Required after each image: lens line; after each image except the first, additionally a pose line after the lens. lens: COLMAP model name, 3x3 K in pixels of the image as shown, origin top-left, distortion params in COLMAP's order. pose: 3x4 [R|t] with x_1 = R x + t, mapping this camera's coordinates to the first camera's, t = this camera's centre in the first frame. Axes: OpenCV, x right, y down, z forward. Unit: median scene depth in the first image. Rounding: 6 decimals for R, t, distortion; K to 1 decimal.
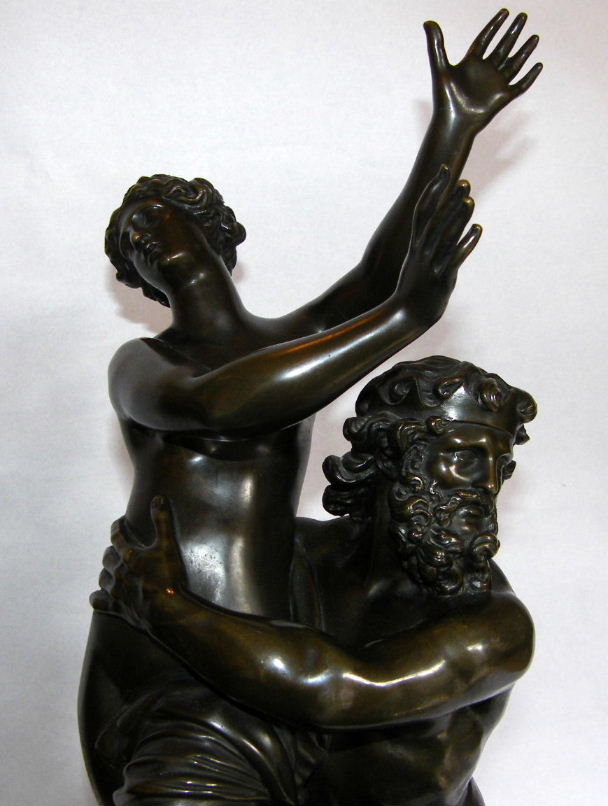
lens RADIAL K [[981.1, 0, 322.6], [0, 981.1, 380.6], [0, 0, 1]] dist [-0.130279, 0.000000]
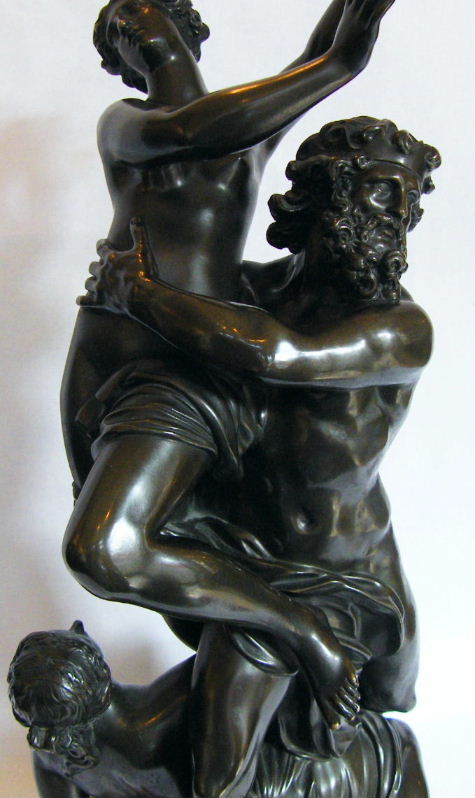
lens RADIAL K [[1046.4, 0, 232.5], [0, 1046.4, 397.2], [0, 0, 1]] dist [-0.065025, 0.000000]
pose [[0.999260, 0.037235, -0.009678, -0.023232], [-0.037085, 0.999196, 0.015225, 0.319798], [0.010237, -0.014854, 0.999837, -0.338893]]
